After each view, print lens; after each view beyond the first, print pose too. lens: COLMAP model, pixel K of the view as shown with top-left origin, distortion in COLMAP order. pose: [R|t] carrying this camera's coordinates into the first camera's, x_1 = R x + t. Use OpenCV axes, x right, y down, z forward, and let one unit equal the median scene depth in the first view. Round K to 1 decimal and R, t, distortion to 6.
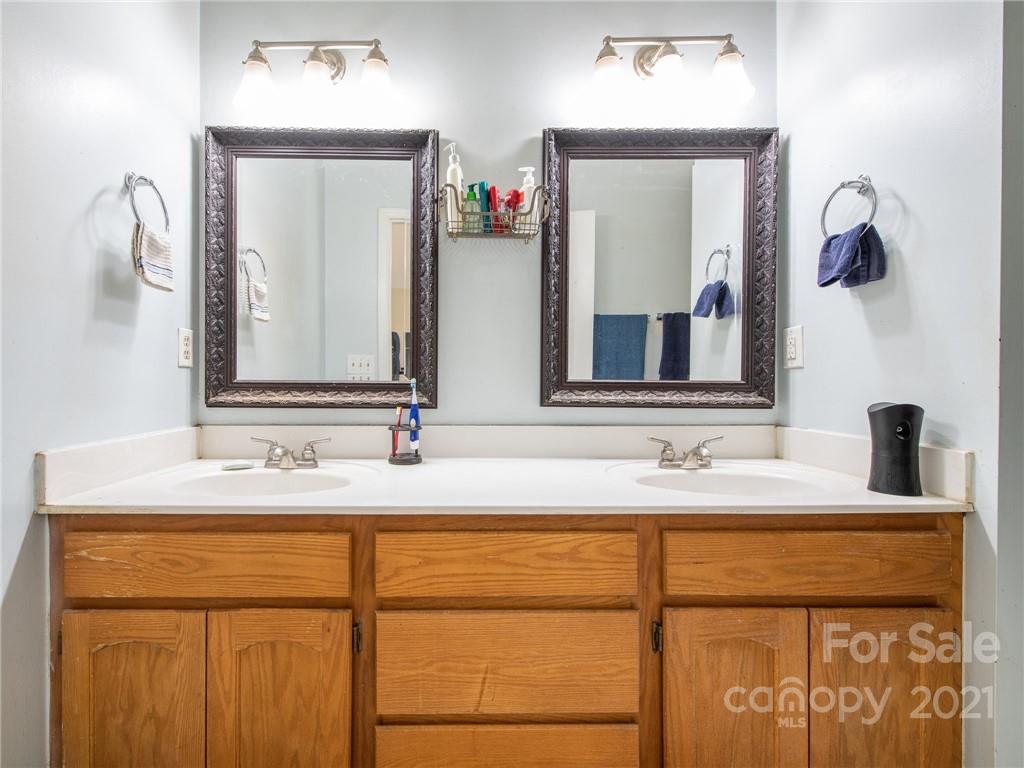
lens RADIAL K [[419.5, 0, 480.4], [0, 419.5, 388.2], [0, 0, 1]] dist [-0.002439, -0.001307]
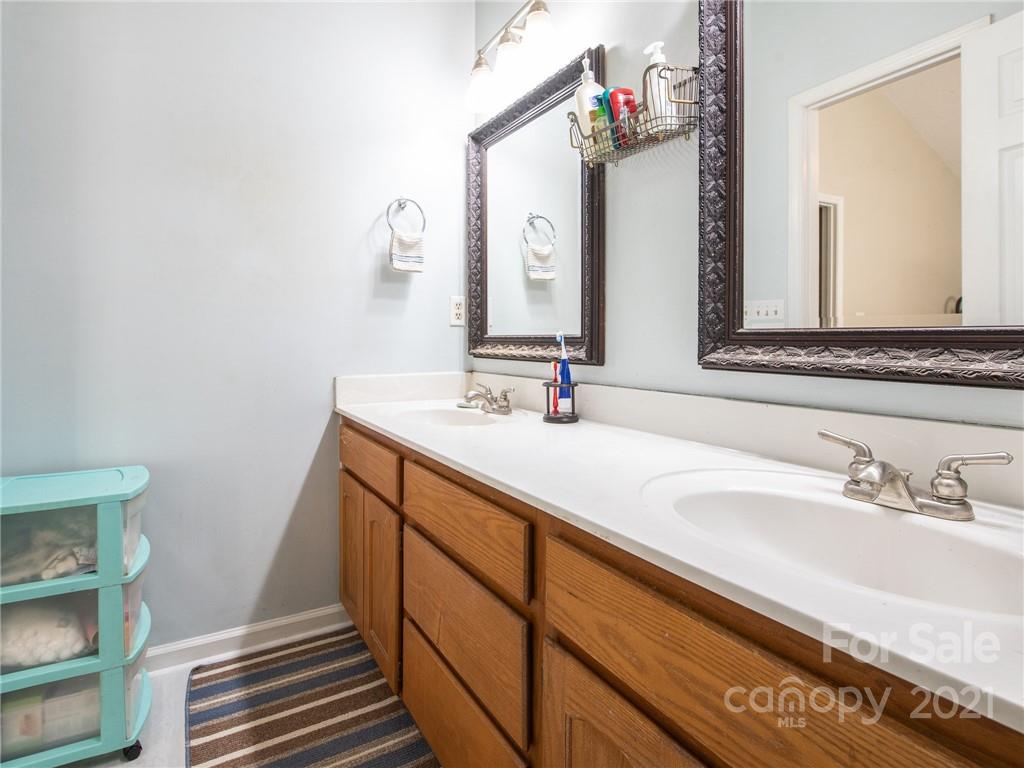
lens RADIAL K [[502.9, 0, 483.3], [0, 502.9, 346.7], [0, 0, 1]] dist [-0.011575, -0.003409]
pose [[0.516744, 0.008495, -0.856098, 0.700400], [-0.003676, 0.999964, 0.007704, 0.002473], [0.856132, -0.000834, 0.516757, 0.274210]]
